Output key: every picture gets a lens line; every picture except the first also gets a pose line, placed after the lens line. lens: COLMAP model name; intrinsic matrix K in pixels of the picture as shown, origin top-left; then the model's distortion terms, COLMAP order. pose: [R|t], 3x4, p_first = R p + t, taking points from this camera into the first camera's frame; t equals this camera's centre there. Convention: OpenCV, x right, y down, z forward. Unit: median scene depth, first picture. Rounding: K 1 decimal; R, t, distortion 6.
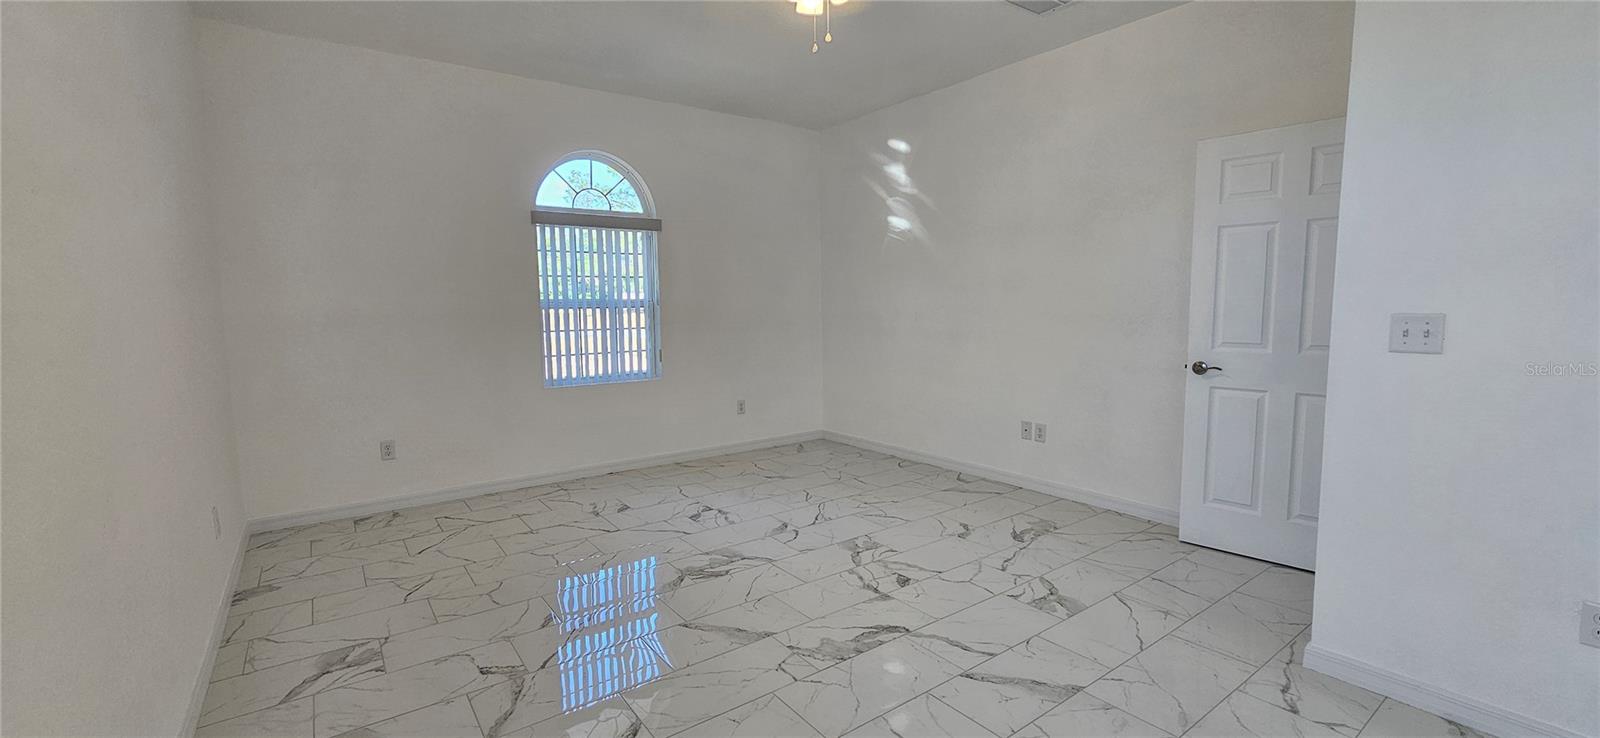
lens RADIAL K [[656.5, 0, 798.8], [0, 656.5, 371.9], [0, 0, 1]] dist [-0.003222, 0.000030]
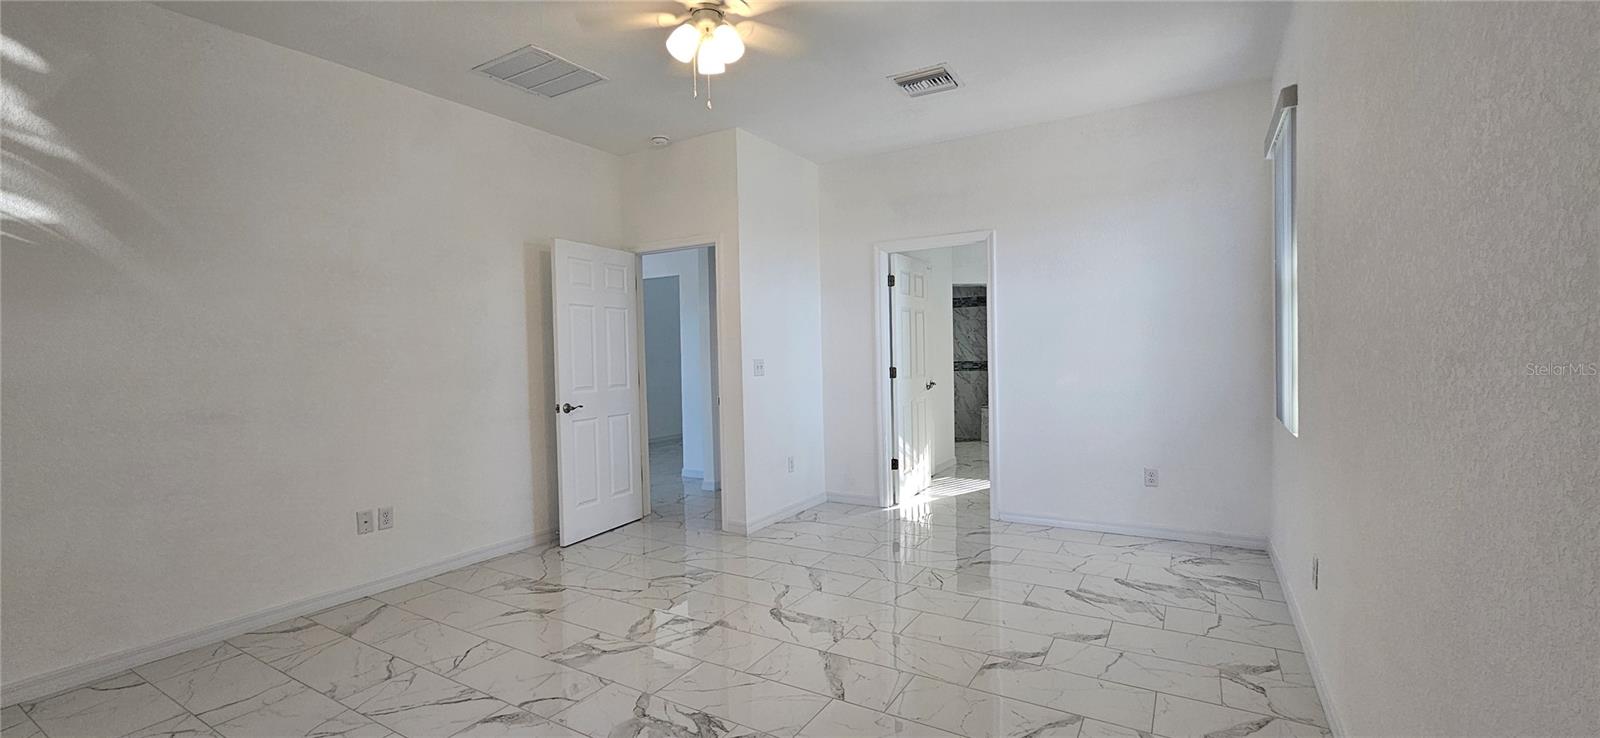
lens RADIAL K [[656.5, 0, 798.8], [0, 656.5, 371.9], [0, 0, 1]] dist [-0.003222, 0.000030]
pose [[-0.377859, -0.009220, 0.925817, -0.777526], [0.123195, 0.990558, 0.060145, -0.099189], [-0.917631, 0.136782, -0.373155, 1.038979]]
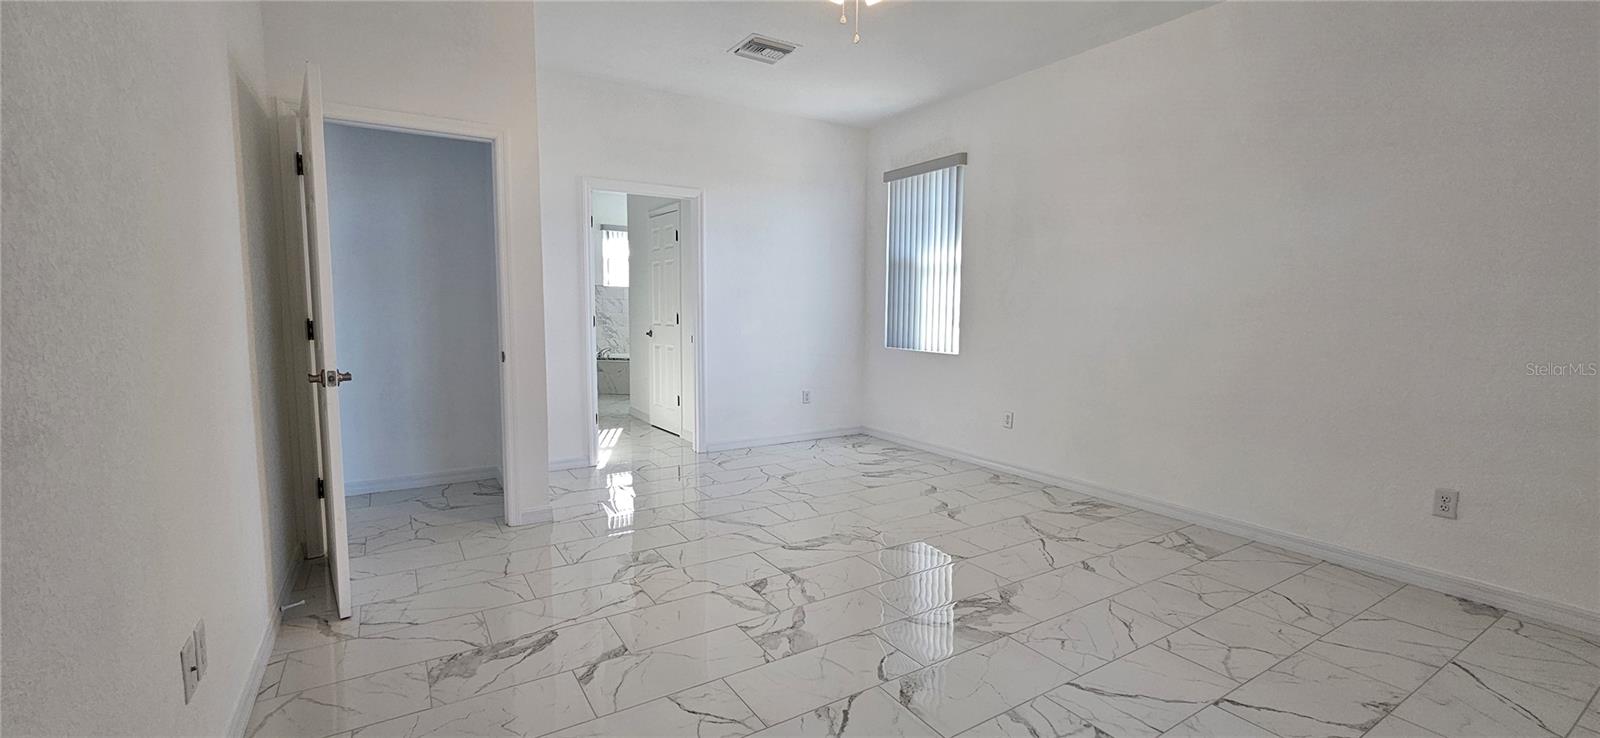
lens RADIAL K [[656.5, 0, 798.8], [0, 656.5, 371.9], [0, 0, 1]] dist [-0.003222, 0.000030]
pose [[-0.997152, -0.003093, 0.075361, 0.029503], [0.012132, 0.979572, 0.200725, -0.153563], [-0.074442, 0.201068, -0.976745, 1.664654]]
